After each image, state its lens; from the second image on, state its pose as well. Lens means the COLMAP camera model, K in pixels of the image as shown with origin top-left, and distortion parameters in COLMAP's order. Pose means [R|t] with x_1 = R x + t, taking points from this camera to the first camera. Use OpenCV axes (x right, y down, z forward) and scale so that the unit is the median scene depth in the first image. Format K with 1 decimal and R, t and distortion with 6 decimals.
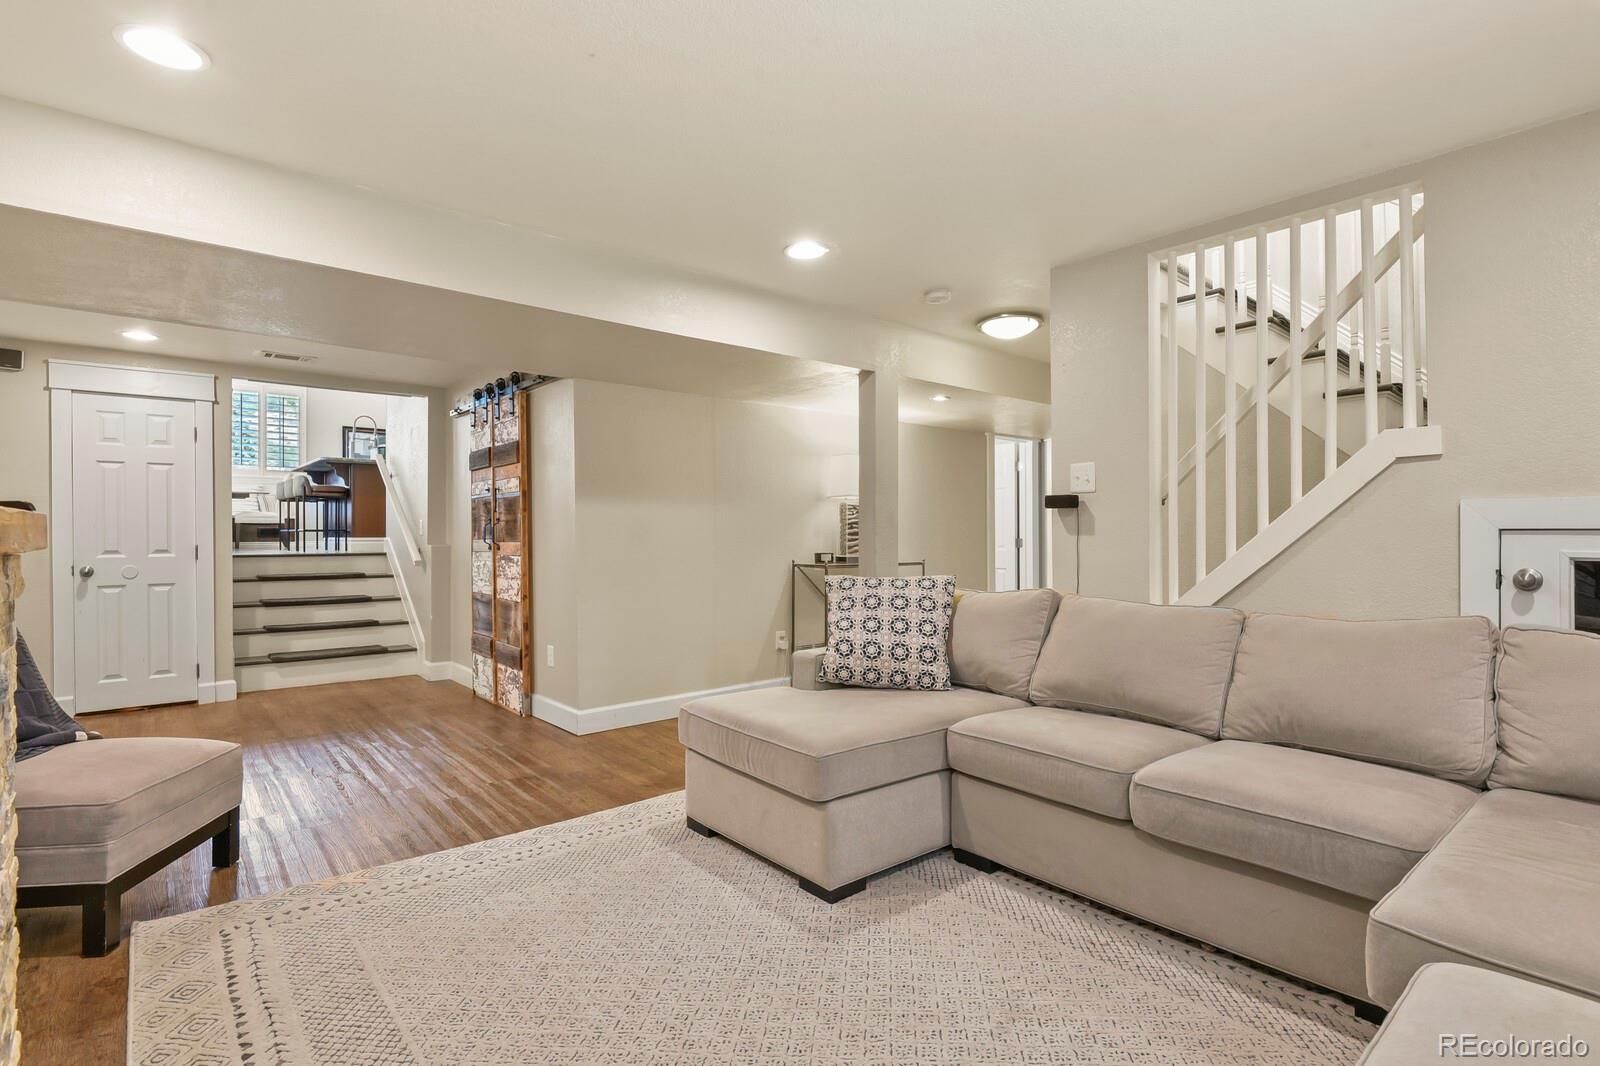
lens RADIAL K [[761.4, 0, 800.0], [0, 761.4, 533.0], [0, 0, 1]] dist [-0.012288, -0.000532]
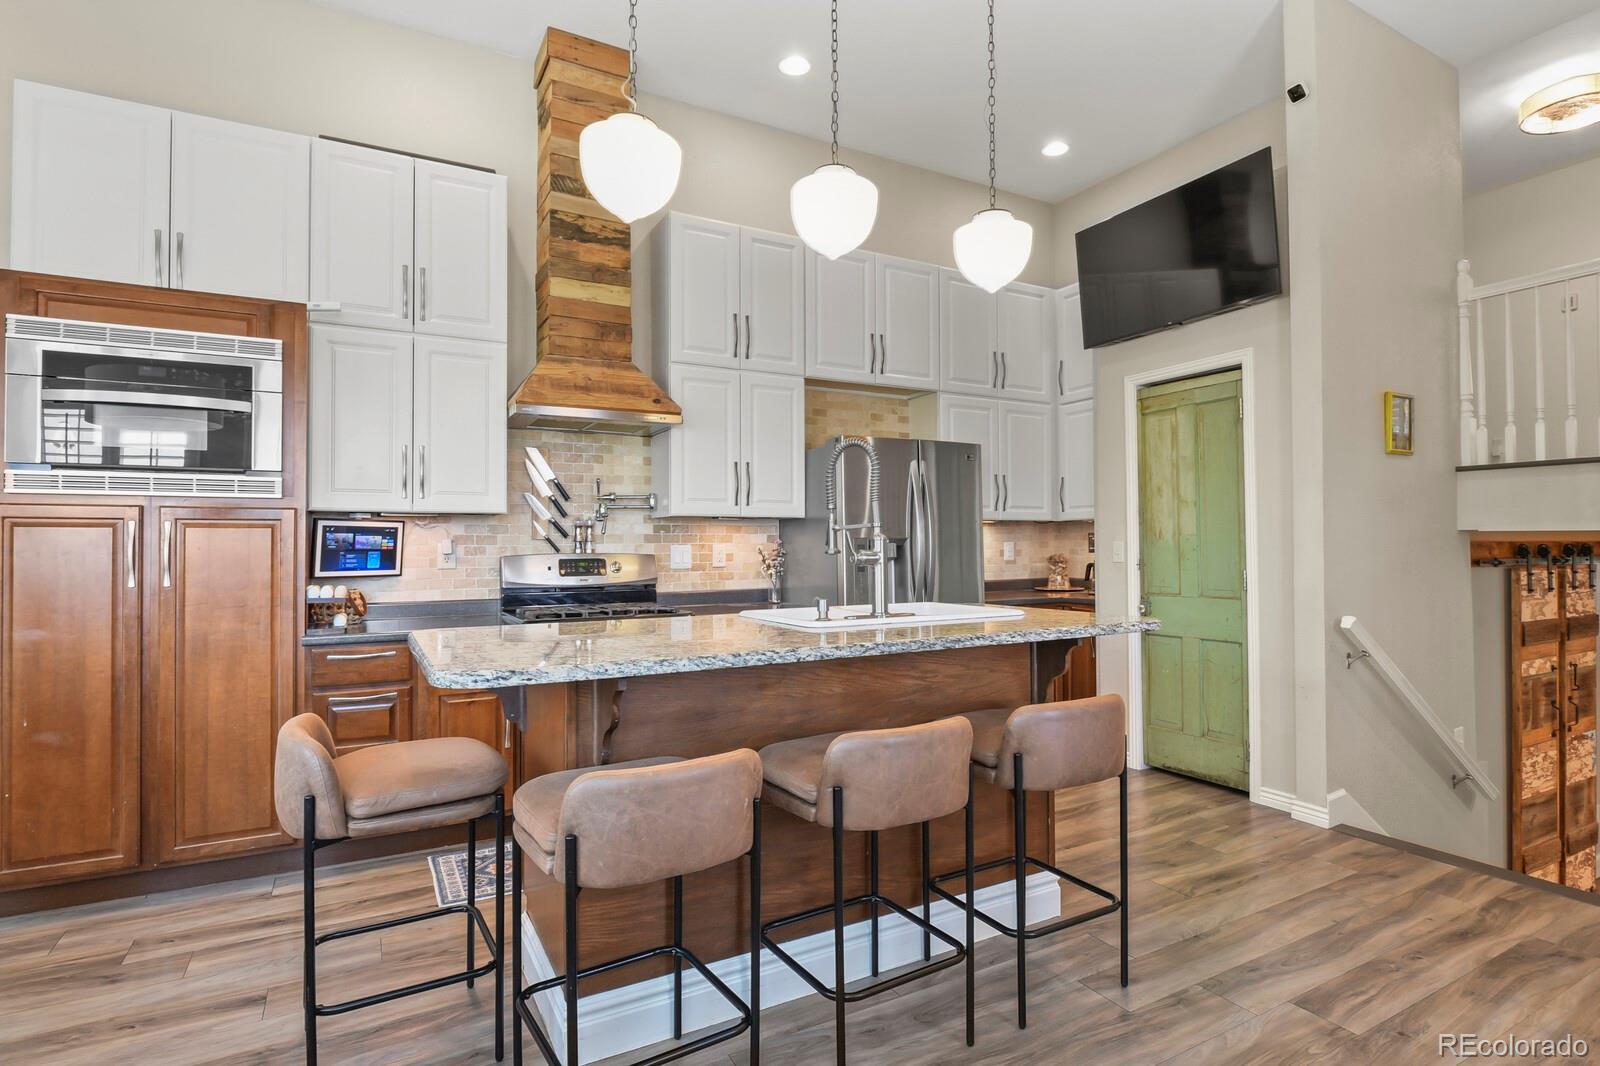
lens RADIAL K [[812.4, 0, 812.0], [0, 812.4, 535.9], [0, 0, 1]] dist [-0.004246, -0.008351]
pose [[0.201133, 0.004962, 0.979551, -2.930009], [0.000385, 0.999987, -0.005145, -0.398916], [-0.979564, 0.001411, 0.201128, 3.265090]]
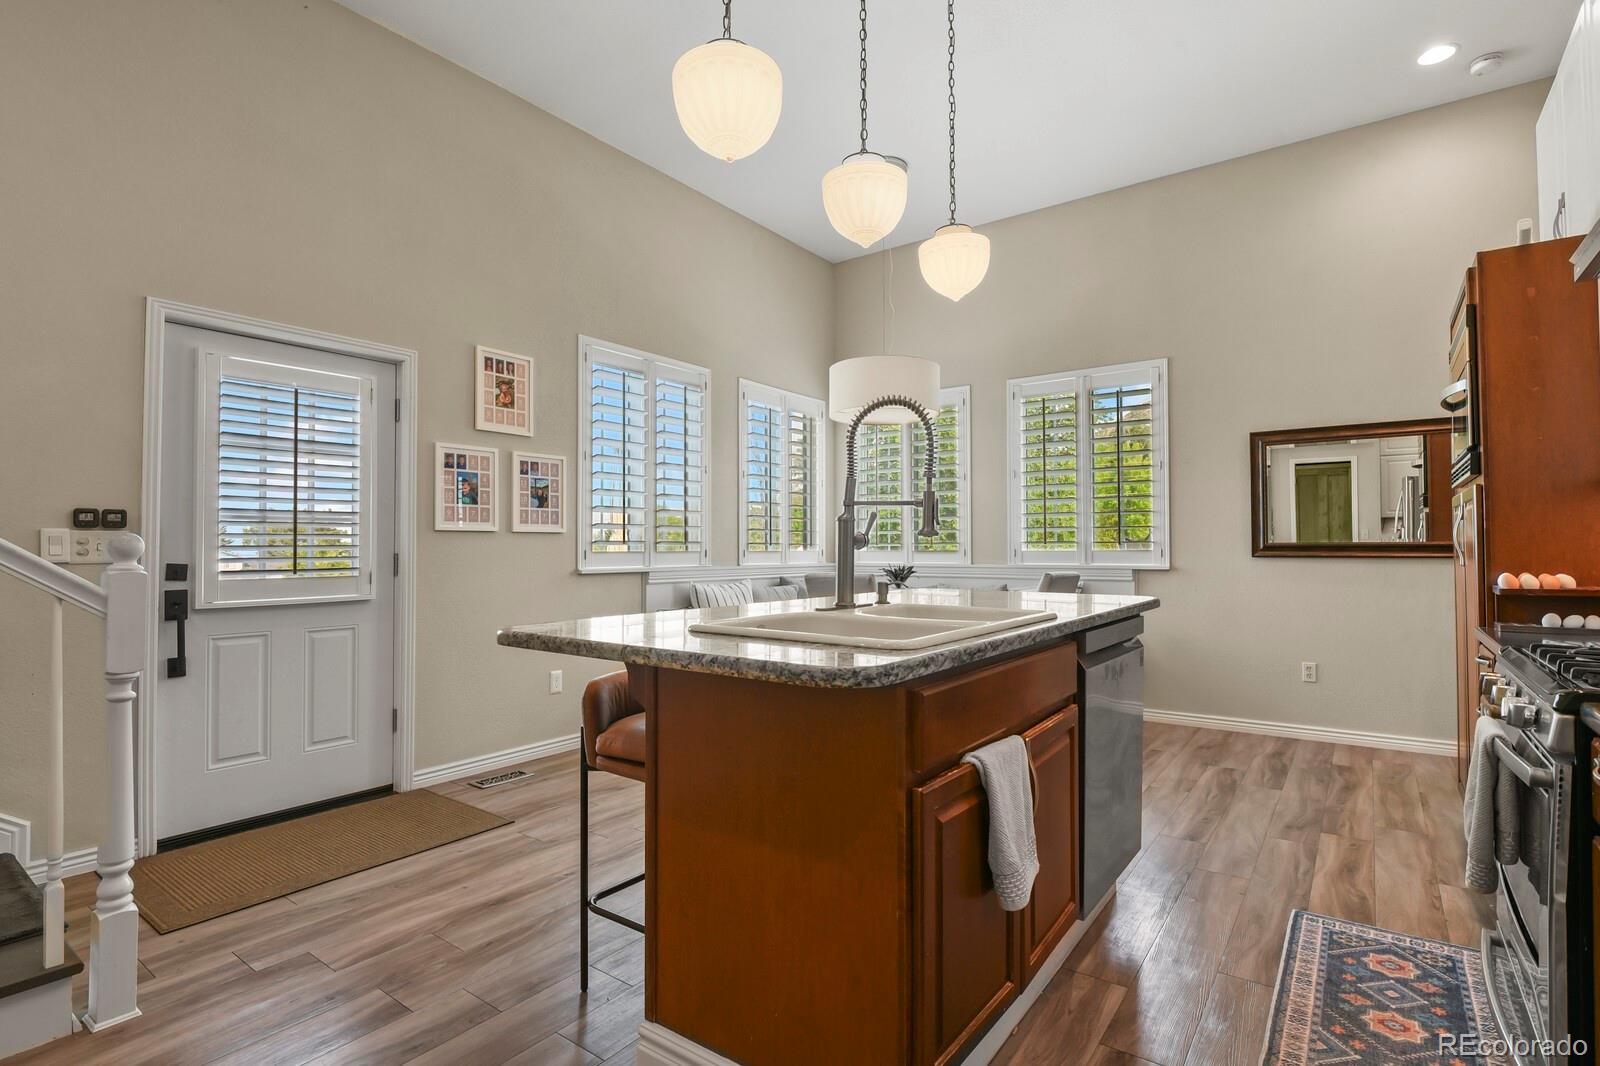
lens RADIAL K [[775.6, 0, 810.5], [0, 775.6, 534.9], [0, 0, 1]] dist [-0.004115, -0.005903]
pose [[0.232275, -0.024497, -0.972342, -1.194807], [0.010088, 0.999690, -0.022776, -0.366195], [0.972598, -0.004519, 0.232450, 3.155667]]
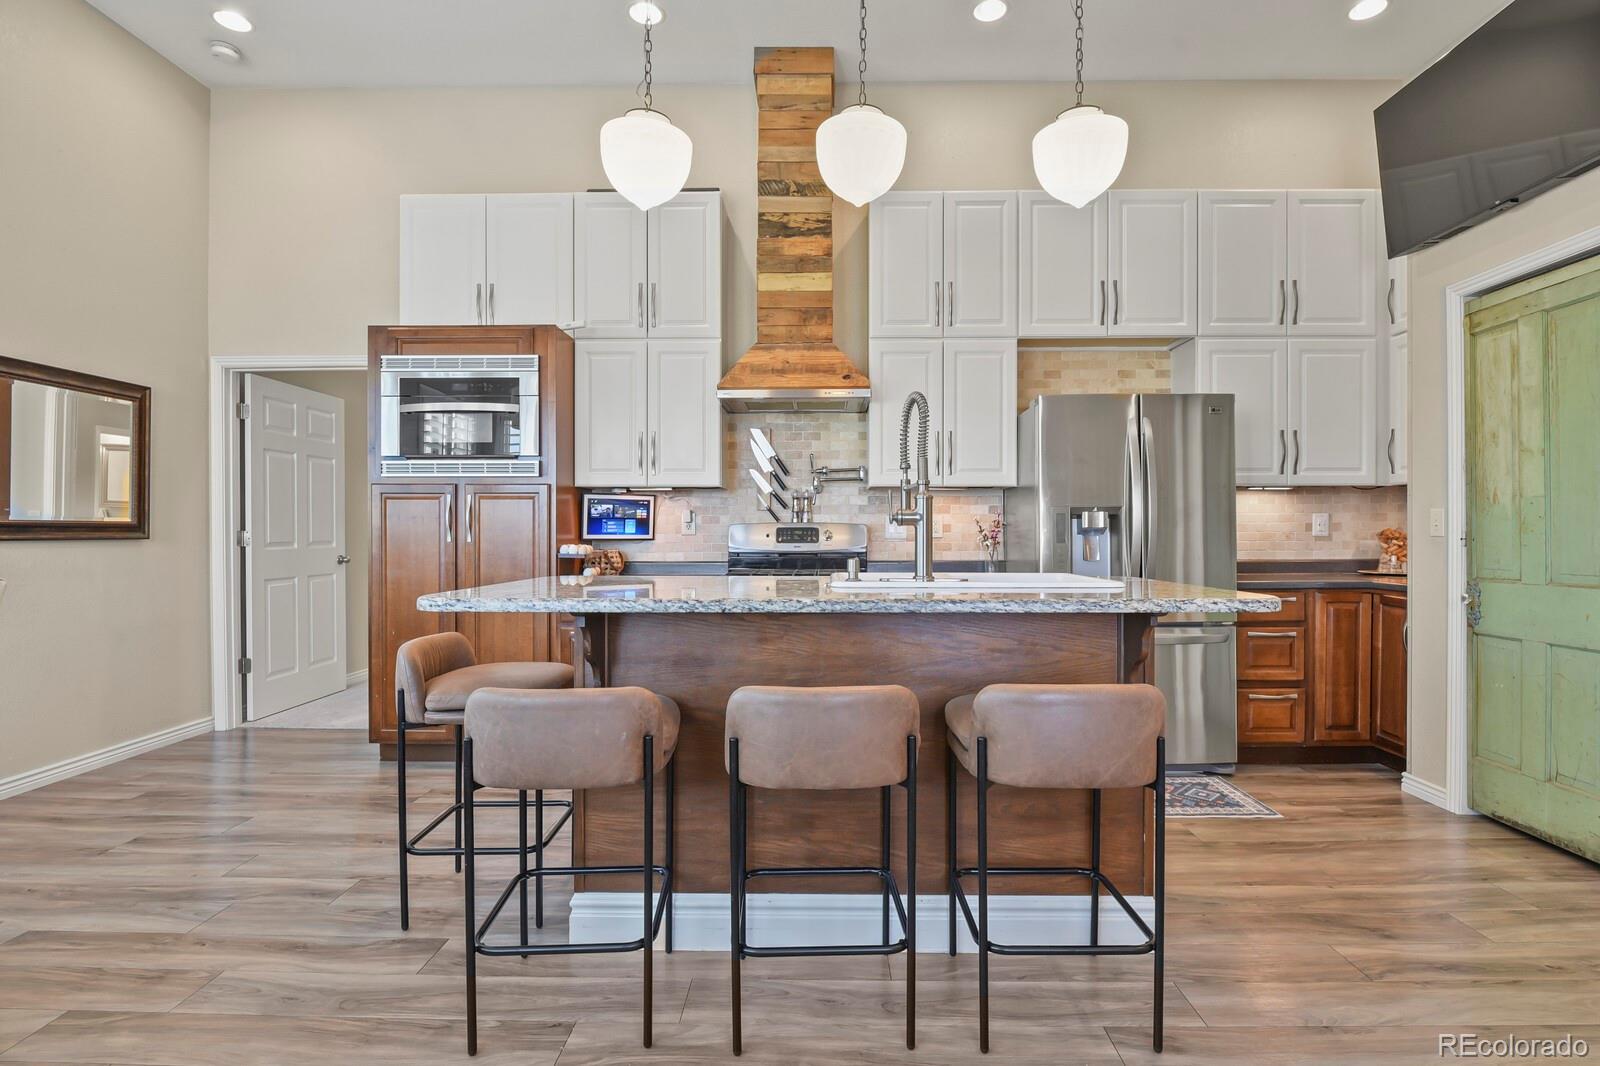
lens RADIAL K [[775.6, 0, 810.5], [0, 775.6, 534.9], [0, 0, 1]] dist [-0.004115, -0.005903]
pose [[0.665748, -0.010425, 0.746104, -2.696652], [-0.000345, 0.999898, 0.014280, -0.370957], [-0.746177, -0.009764, 0.665676, 2.902610]]
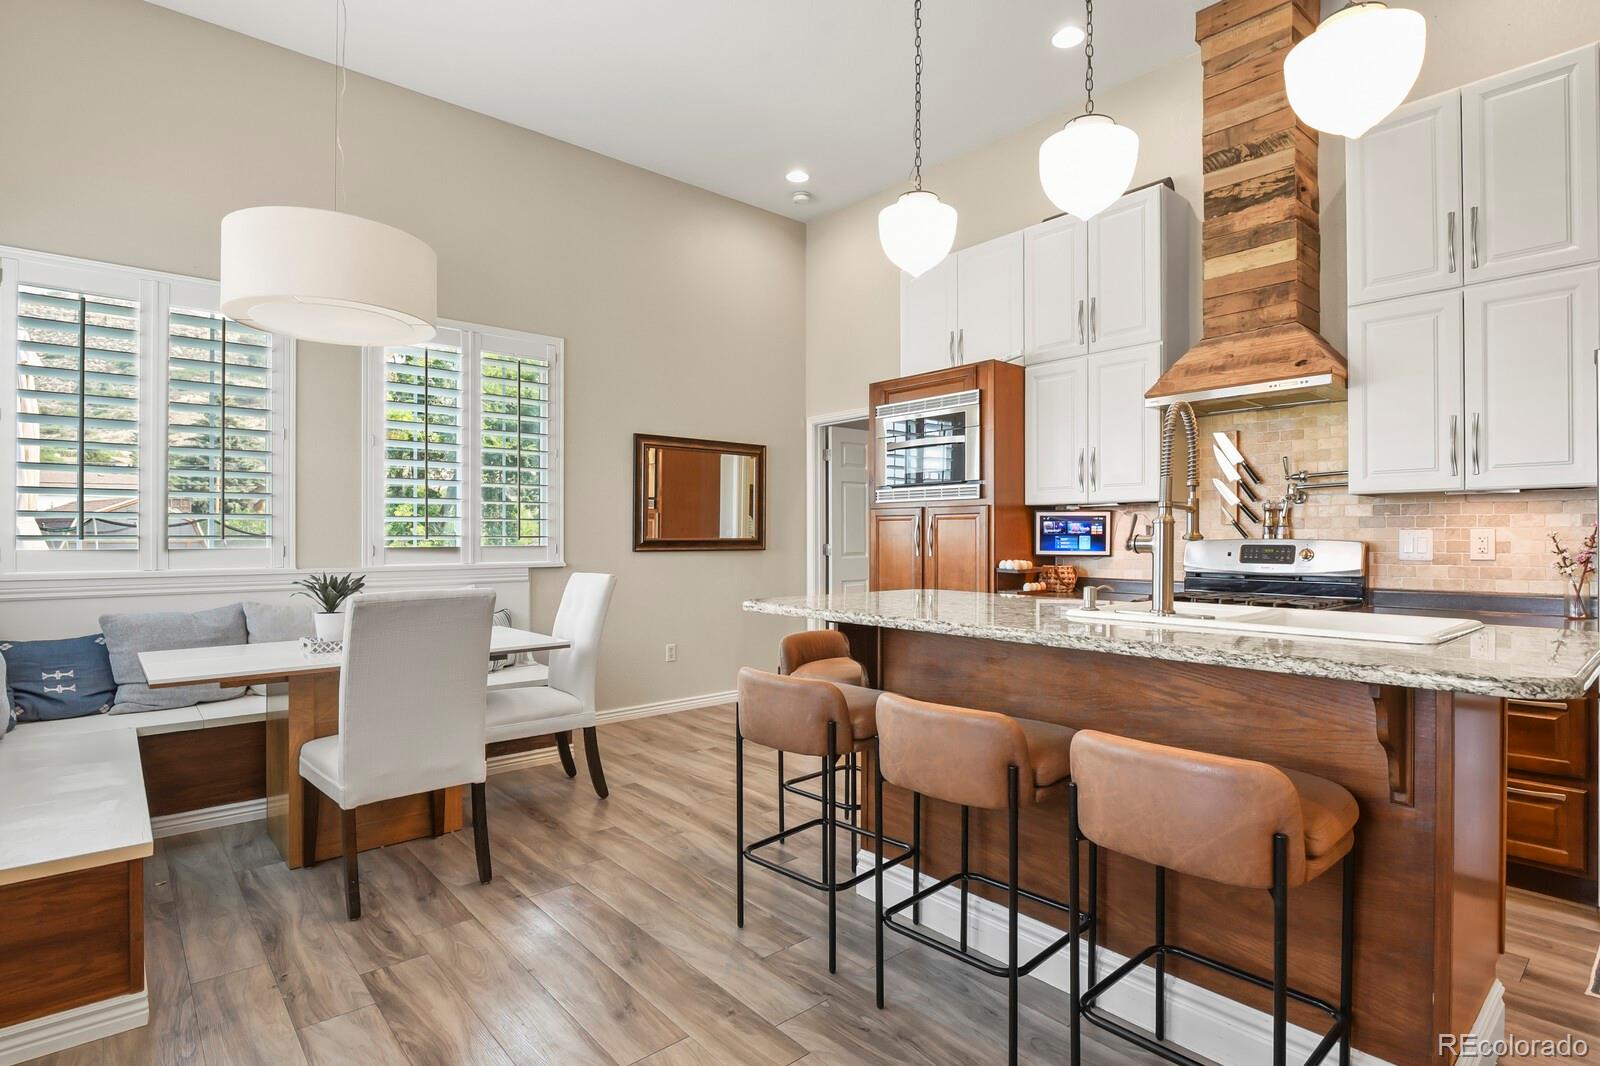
lens RADIAL K [[802.2, 0, 806.0], [0, 802.2, 533.8], [0, 0, 1]] dist [-0.002189, -0.007030]
pose [[0.999940, -0.006889, 0.008460, -2.332818], [0.006860, 0.999971, 0.003441, -0.393492], [-0.008484, -0.003383, 0.999958, 2.592091]]
